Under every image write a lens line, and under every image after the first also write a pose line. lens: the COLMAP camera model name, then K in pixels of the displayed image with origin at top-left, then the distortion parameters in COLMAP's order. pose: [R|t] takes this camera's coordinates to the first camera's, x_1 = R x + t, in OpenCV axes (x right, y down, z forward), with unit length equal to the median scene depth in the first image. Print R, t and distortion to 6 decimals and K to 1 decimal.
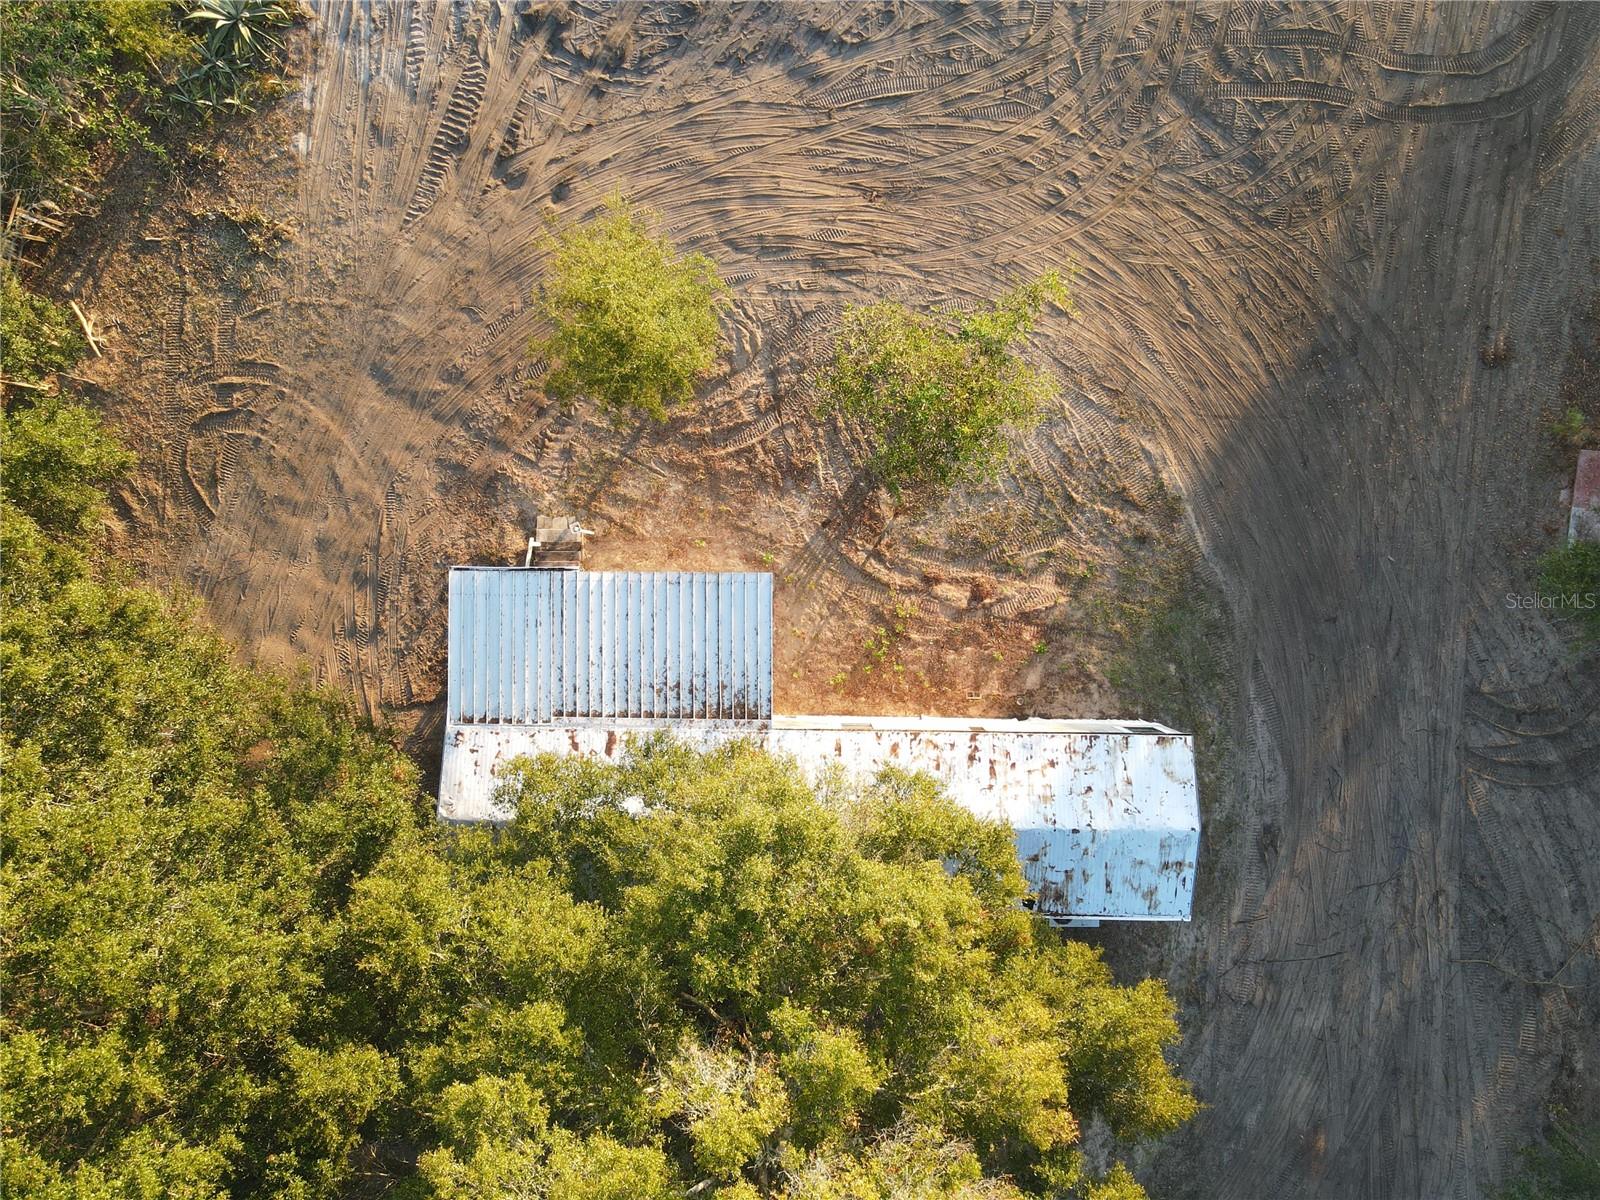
lens RADIAL K [[1167.3, 0, 796.9], [0, 1167.3, 603.0], [0, 0, 1]] dist [0.018410, 0.001716]
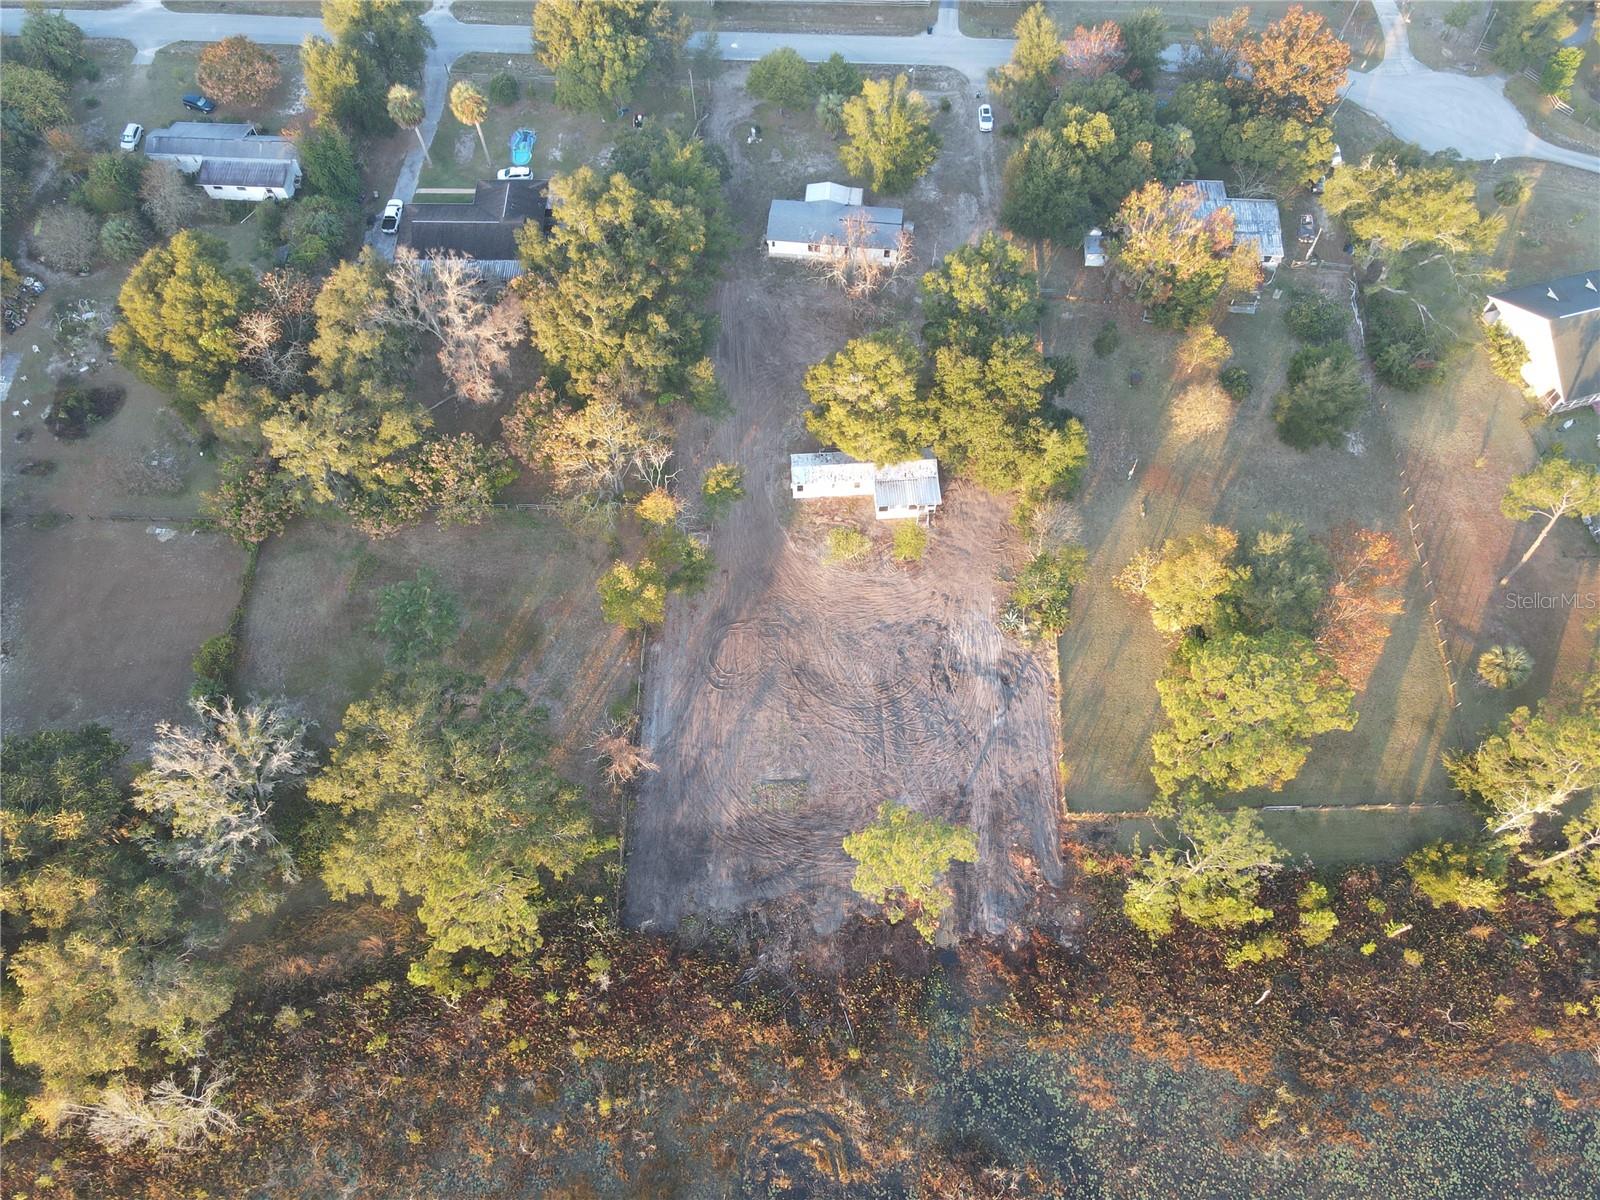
lens RADIAL K [[1167.3, 0, 790.7], [0, 1167.3, 599.7], [0, 0, 1]] dist [0.018410, 0.001716]
pose [[-0.997192, 0.073650, -0.013536, 0.405005], [-0.071832, -0.889731, 0.450799, -2.361376], [0.021158, 0.450505, 0.892523, -2.990200]]
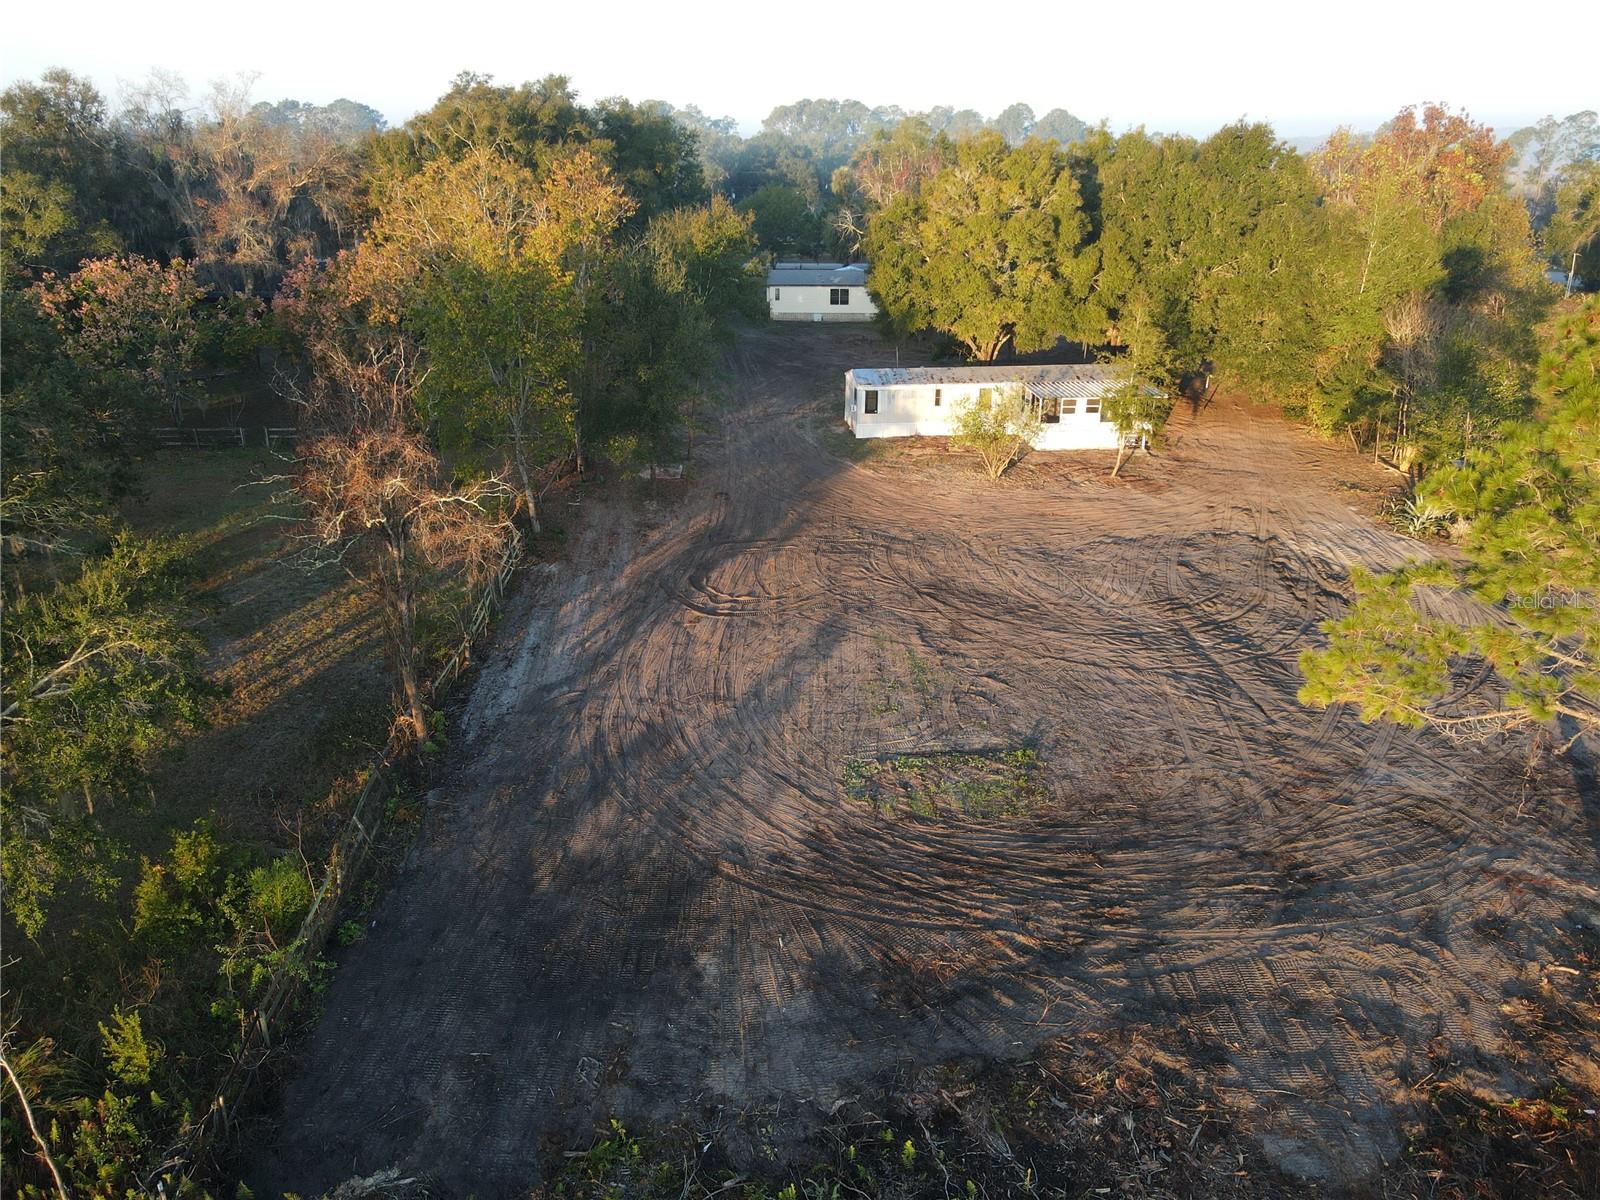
lens RADIAL K [[1167.3, 0, 796.0], [0, 1167.3, 598.8], [0, 0, 1]] dist [0.018410, 0.001716]
pose [[-0.989965, 0.061610, -0.127173, 0.726644], [-0.141002, -0.371214, 0.917779, -2.085306], [0.009336, 0.926501, 0.376176, 0.422641]]
